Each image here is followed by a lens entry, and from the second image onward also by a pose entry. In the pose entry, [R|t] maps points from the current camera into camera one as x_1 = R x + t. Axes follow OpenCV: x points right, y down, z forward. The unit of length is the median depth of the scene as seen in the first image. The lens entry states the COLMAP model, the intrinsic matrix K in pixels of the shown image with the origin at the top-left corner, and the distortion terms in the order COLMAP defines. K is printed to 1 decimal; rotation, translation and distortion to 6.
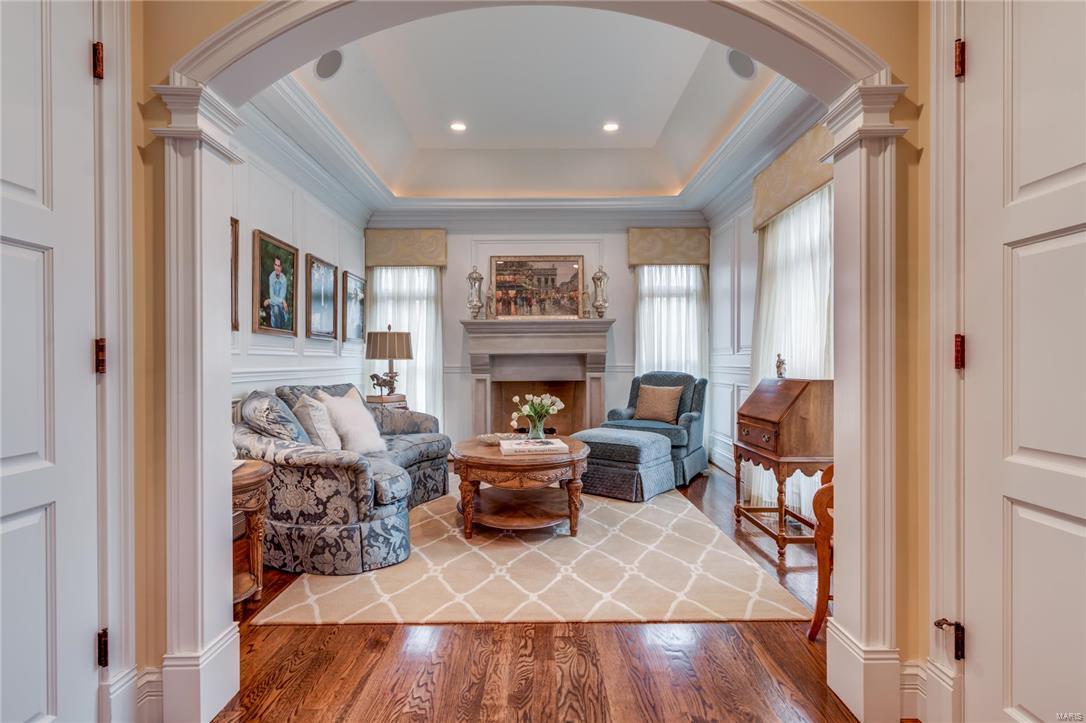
lens RADIAL K [[535.2, 0, 547.8], [0, 535.2, 362.3], [0, 0, 1]] dist [0.002958, -0.002669]
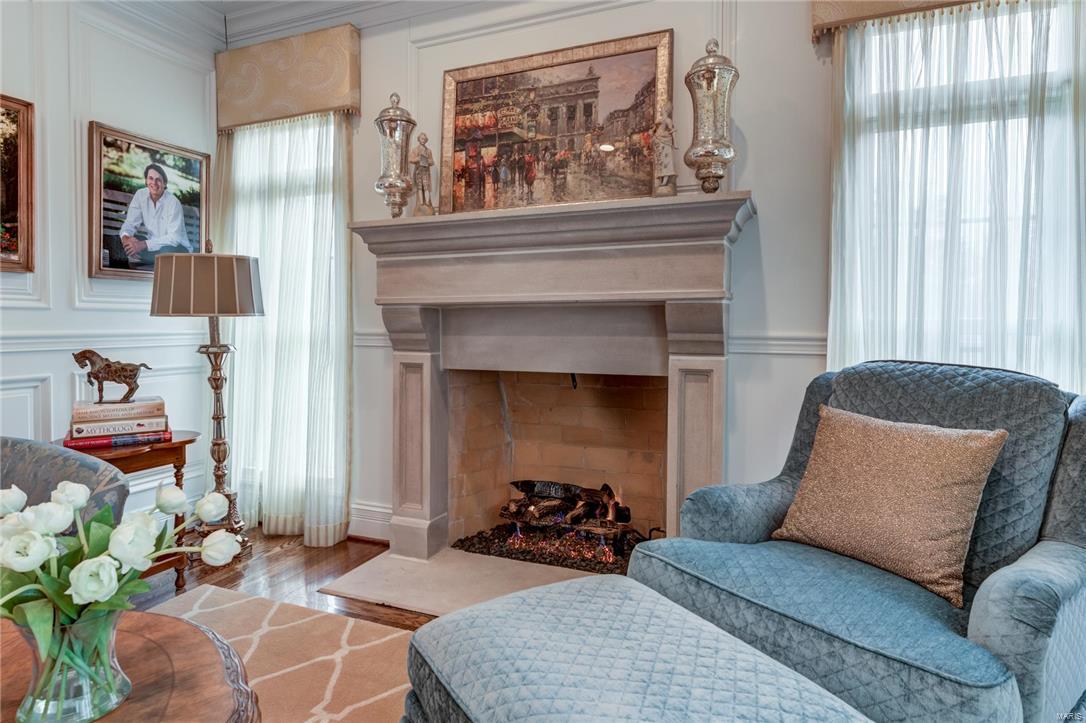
lens RADIAL K [[571.2, 0, 555.4], [0, 571.2, 332.3], [0, 0, 1]] dist [0.006236, 0.000301]
pose [[0.906988, 0.012939, -0.420958, 0.163628], [-0.006554, 0.999841, 0.016612, -0.001588], [0.421106, -0.012308, 0.906928, 0.628086]]
